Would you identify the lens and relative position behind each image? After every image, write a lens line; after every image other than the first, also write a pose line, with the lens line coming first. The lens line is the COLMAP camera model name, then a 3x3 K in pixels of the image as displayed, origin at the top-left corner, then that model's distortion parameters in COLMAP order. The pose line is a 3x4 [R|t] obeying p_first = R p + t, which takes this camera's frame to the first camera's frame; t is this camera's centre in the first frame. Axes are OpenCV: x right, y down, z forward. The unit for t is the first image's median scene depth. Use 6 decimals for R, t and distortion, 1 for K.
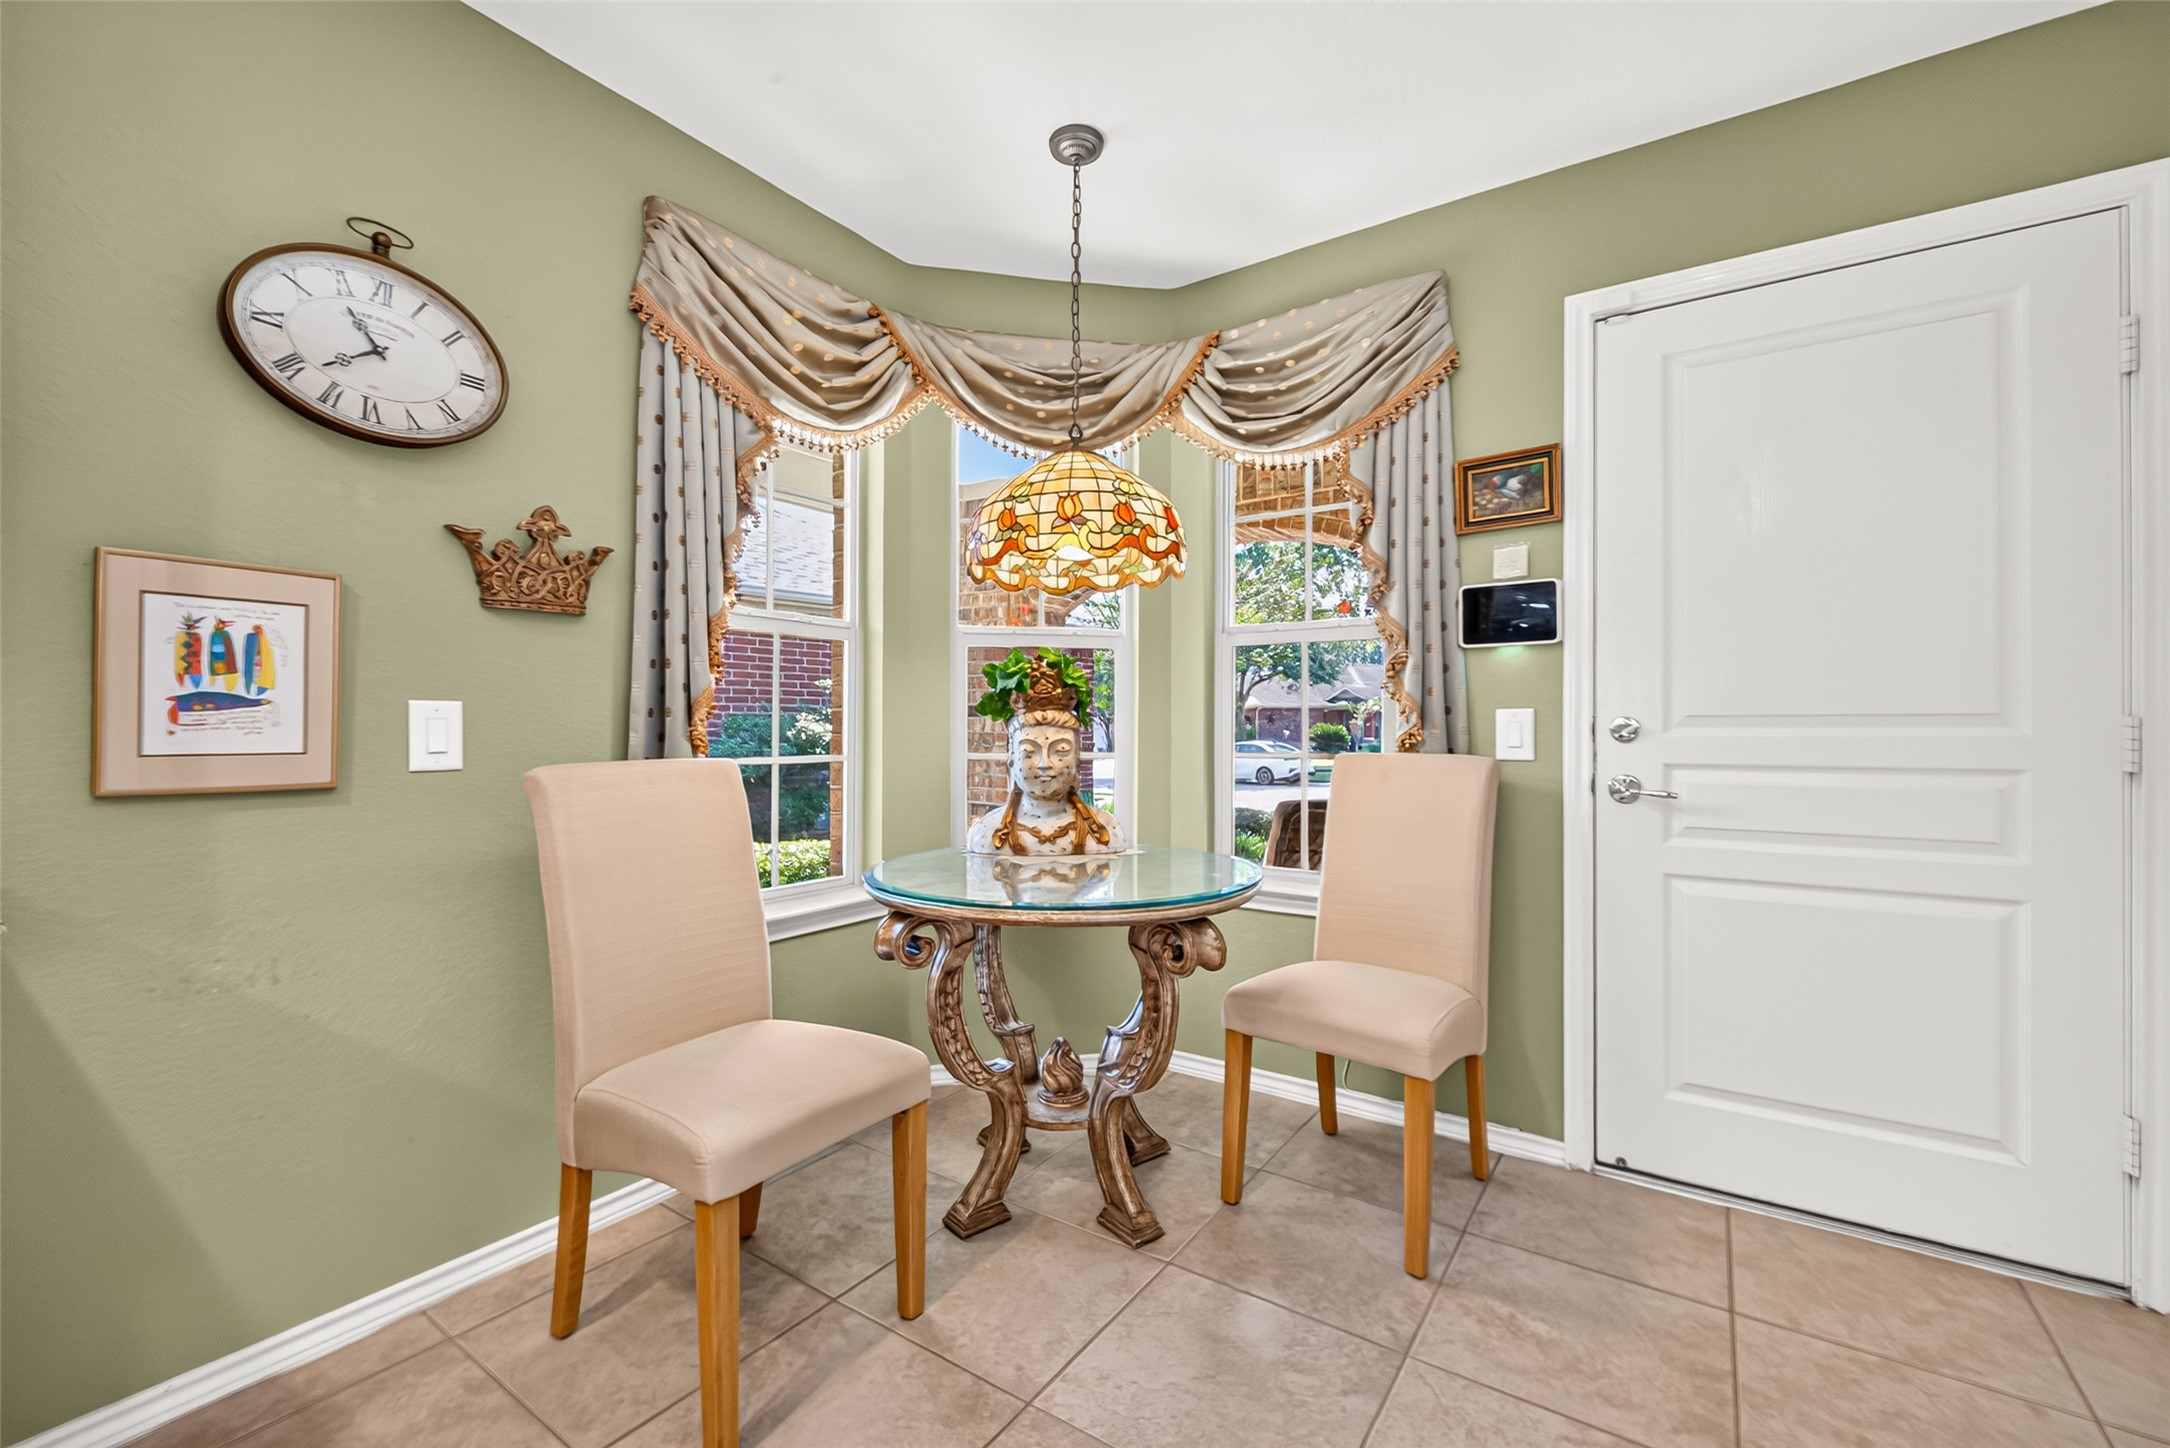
lens RADIAL K [[890.6, 0, 1084.1], [0, 890.6, 734.3], [0, 0, 1]] dist [0.003150, -0.002458]
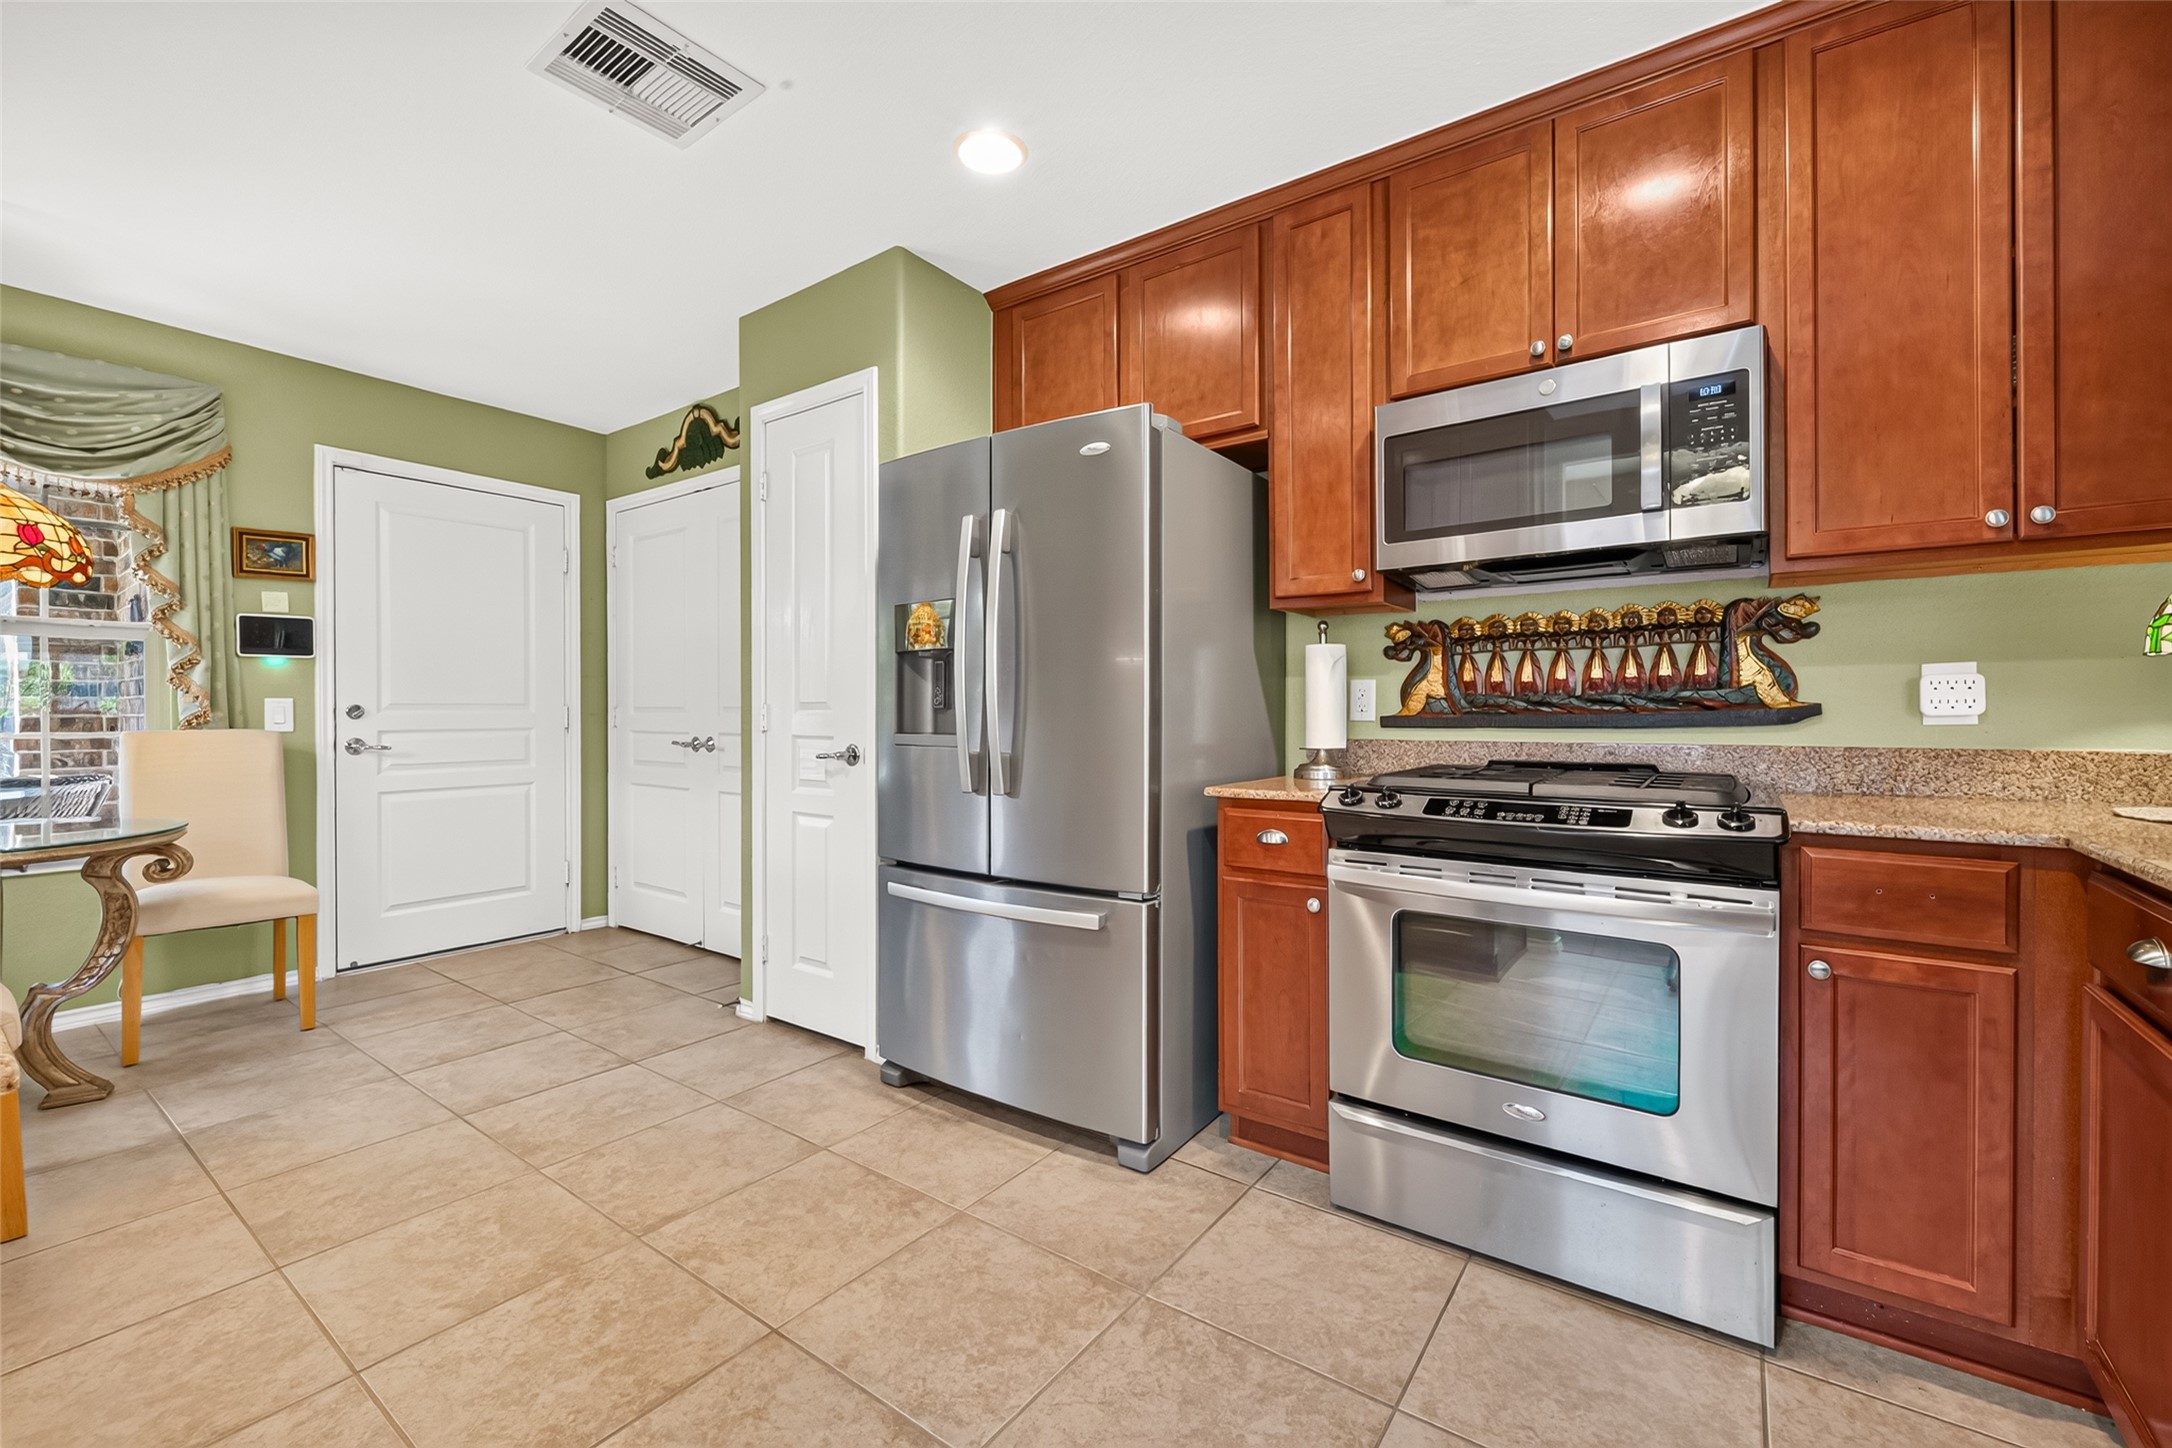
lens RADIAL K [[891.4, 0, 1089.7], [0, 891.4, 715.3], [0, 0, 1]] dist [0.003150, -0.002458]
pose [[0.018056, -0.009019, 0.999796, -1.054910], [0.005271, 0.999946, 0.008925, -0.005026], [-0.999823, 0.005108, 0.018103, -0.432435]]
